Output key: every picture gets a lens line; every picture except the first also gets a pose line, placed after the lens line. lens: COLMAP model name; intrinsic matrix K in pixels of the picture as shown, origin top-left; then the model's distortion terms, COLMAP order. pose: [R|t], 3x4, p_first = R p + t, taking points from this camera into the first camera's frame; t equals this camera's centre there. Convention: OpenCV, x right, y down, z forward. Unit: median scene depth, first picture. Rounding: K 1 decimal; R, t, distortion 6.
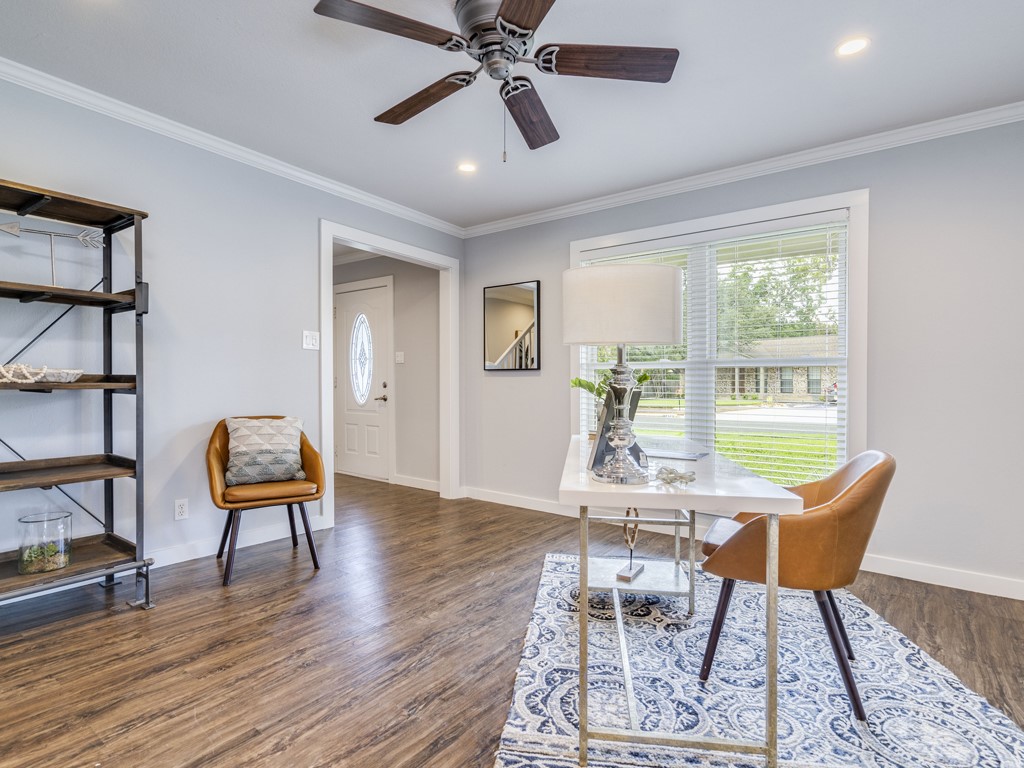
lens RADIAL K [[543.9, 0, 515.0], [0, 543.9, 383.1], [0, 0, 1]] dist [-0.002819, -0.001199]
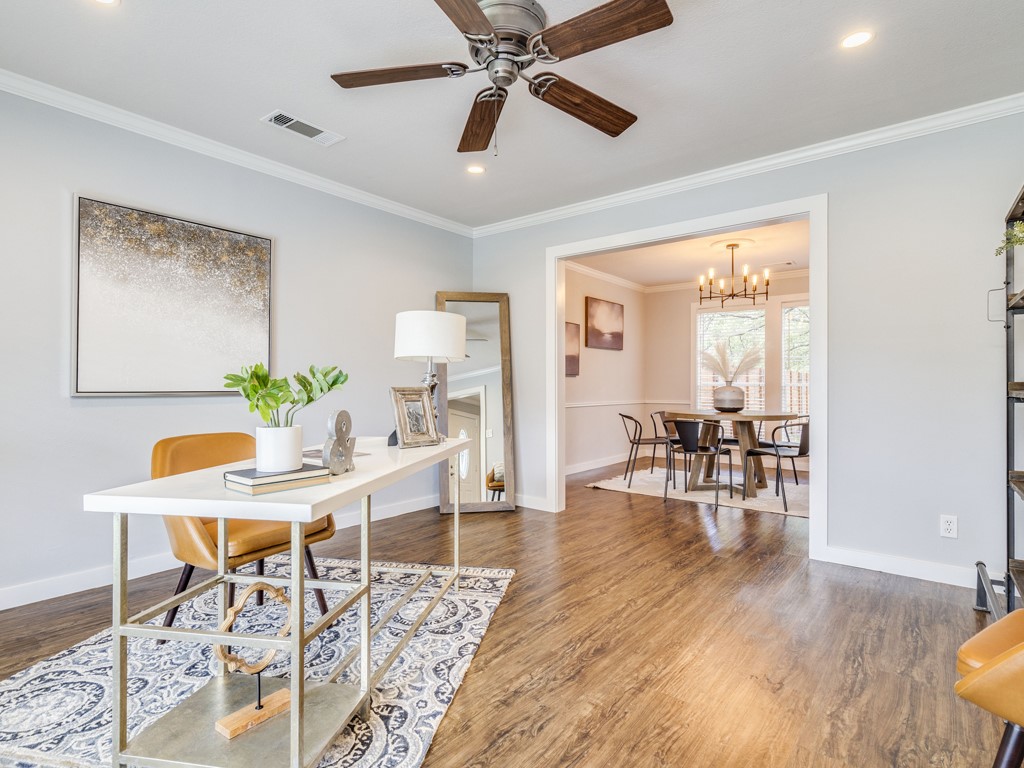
lens RADIAL K [[543.9, 0, 511.1], [0, 543.9, 381.8], [0, 0, 1]] dist [-0.002819, -0.001199]
pose [[-0.999114, -0.014835, 0.039384, -0.086268], [-0.015055, 0.999873, -0.005286, 0.002215], [-0.039301, -0.005875, -0.999210, 2.054588]]
